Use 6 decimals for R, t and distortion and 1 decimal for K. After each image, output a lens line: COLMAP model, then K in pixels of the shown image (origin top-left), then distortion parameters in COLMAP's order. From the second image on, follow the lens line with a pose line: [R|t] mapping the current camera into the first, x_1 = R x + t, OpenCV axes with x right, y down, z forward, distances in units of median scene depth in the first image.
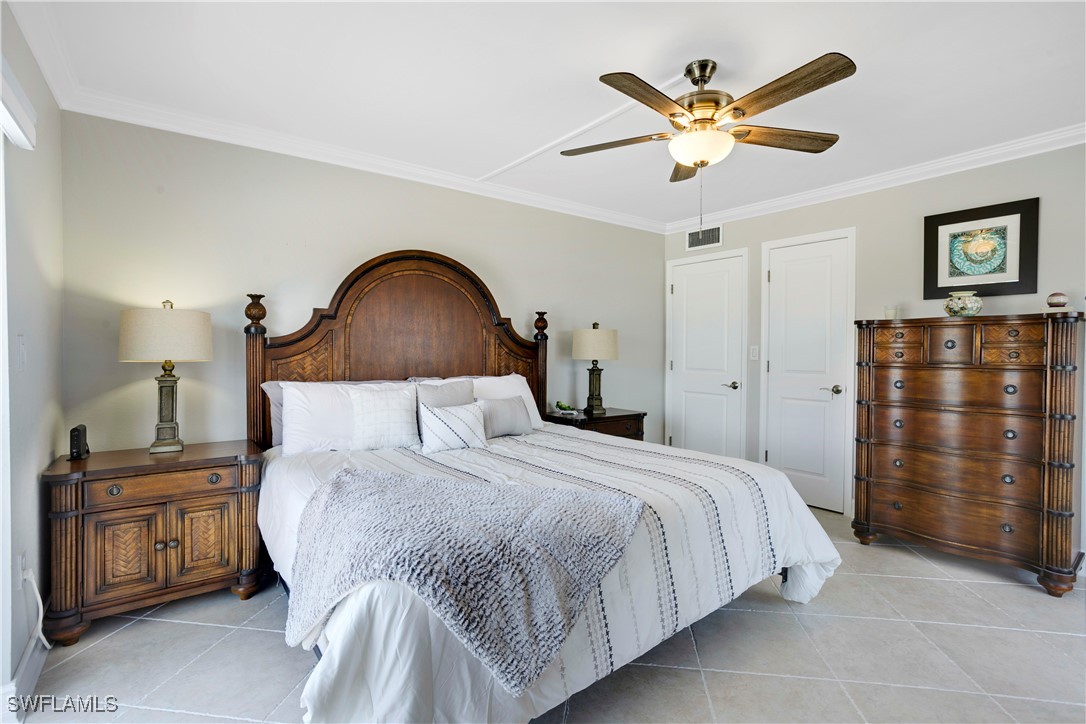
lens RADIAL K [[471.3, 0, 543.0], [0, 471.3, 362.0], [0, 0, 1]] dist [0.000026, 0.000043]
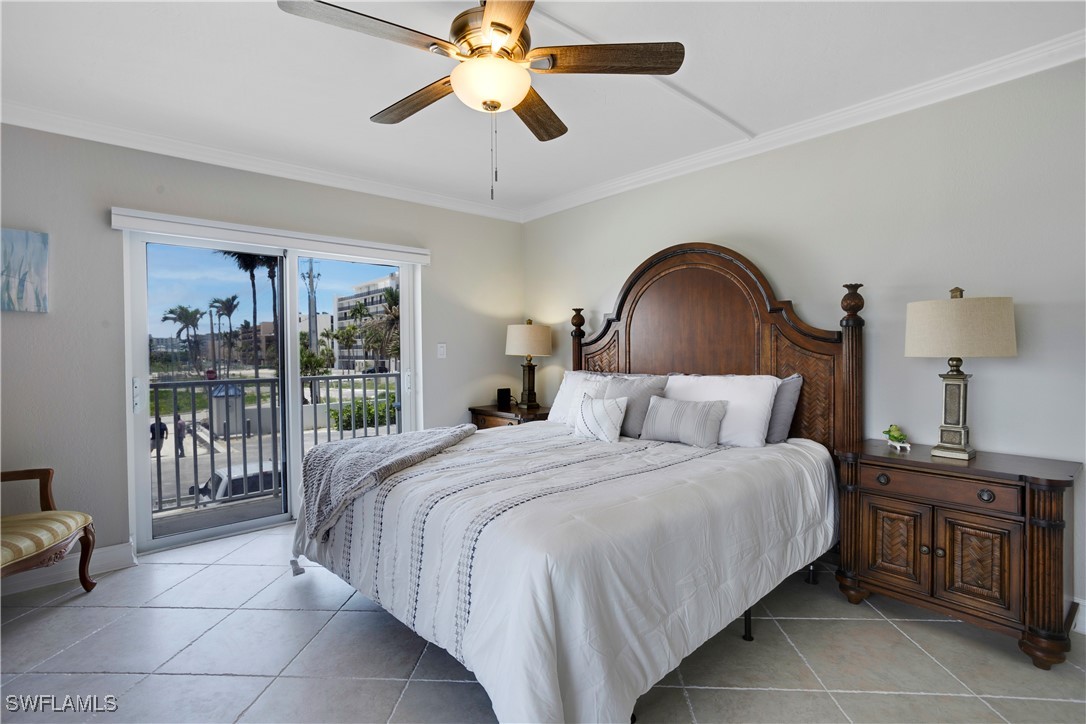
lens RADIAL K [[559.7, 0, 545.3], [0, 559.7, 359.0], [0, 0, 1]] dist [-0.054306, 0.026650]
pose [[0.121317, 0.012612, -0.992534, 0.775296], [-0.006888, 0.999906, 0.011864, -0.007753], [0.992590, 0.005397, 0.121392, 0.510606]]
